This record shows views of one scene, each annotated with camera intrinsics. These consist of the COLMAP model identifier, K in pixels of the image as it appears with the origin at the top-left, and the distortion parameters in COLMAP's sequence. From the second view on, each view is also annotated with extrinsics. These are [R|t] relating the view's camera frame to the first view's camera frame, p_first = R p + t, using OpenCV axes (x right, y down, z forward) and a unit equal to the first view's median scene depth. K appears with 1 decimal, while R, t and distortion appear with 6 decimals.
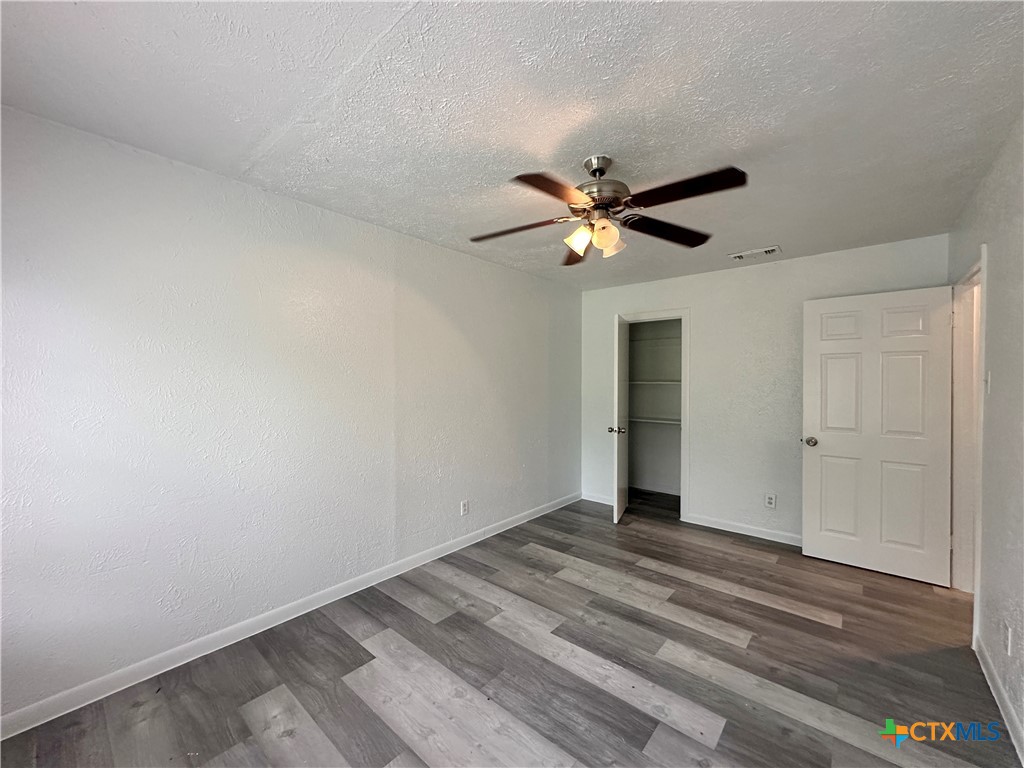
lens RADIAL K [[407.0, 0, 511.0], [0, 407.0, 380.2], [0, 0, 1]] dist [-0.001130, 0.000466]
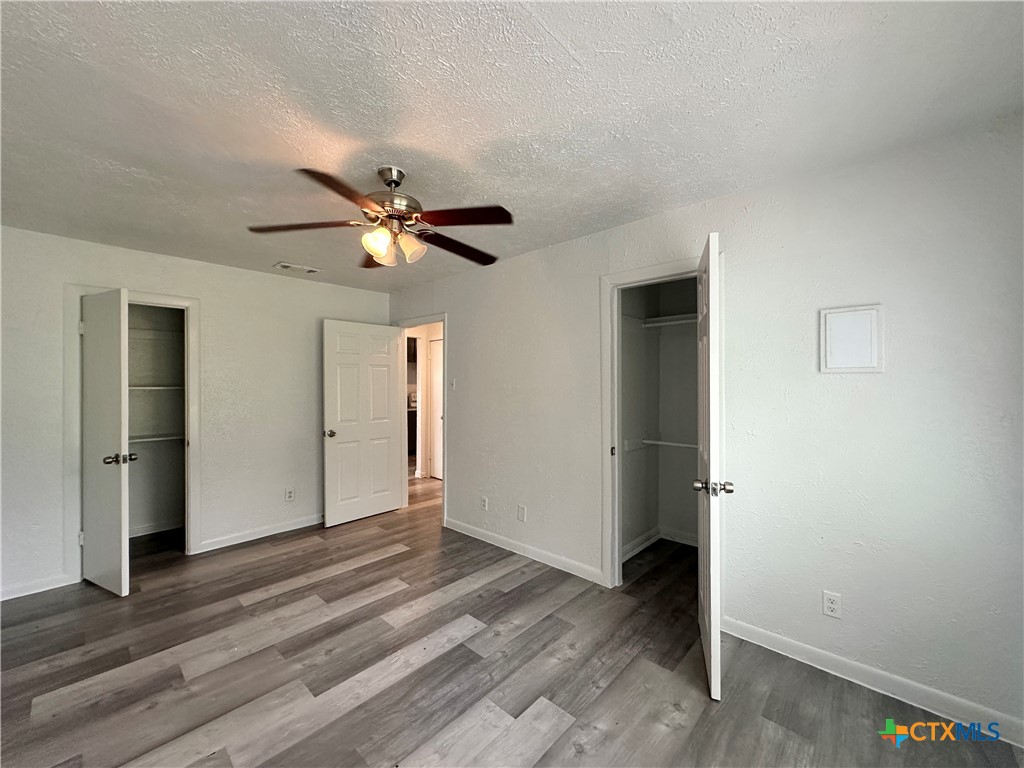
lens RADIAL K [[407.0, 0, 513.5], [0, 407.0, 379.5], [0, 0, 1]] dist [-0.001130, 0.000466]
pose [[0.037860, 0.007488, 0.999255, -0.604764], [0.003598, 0.999964, -0.007629, -0.003246], [-0.999277, 0.003885, 0.037832, 0.494022]]
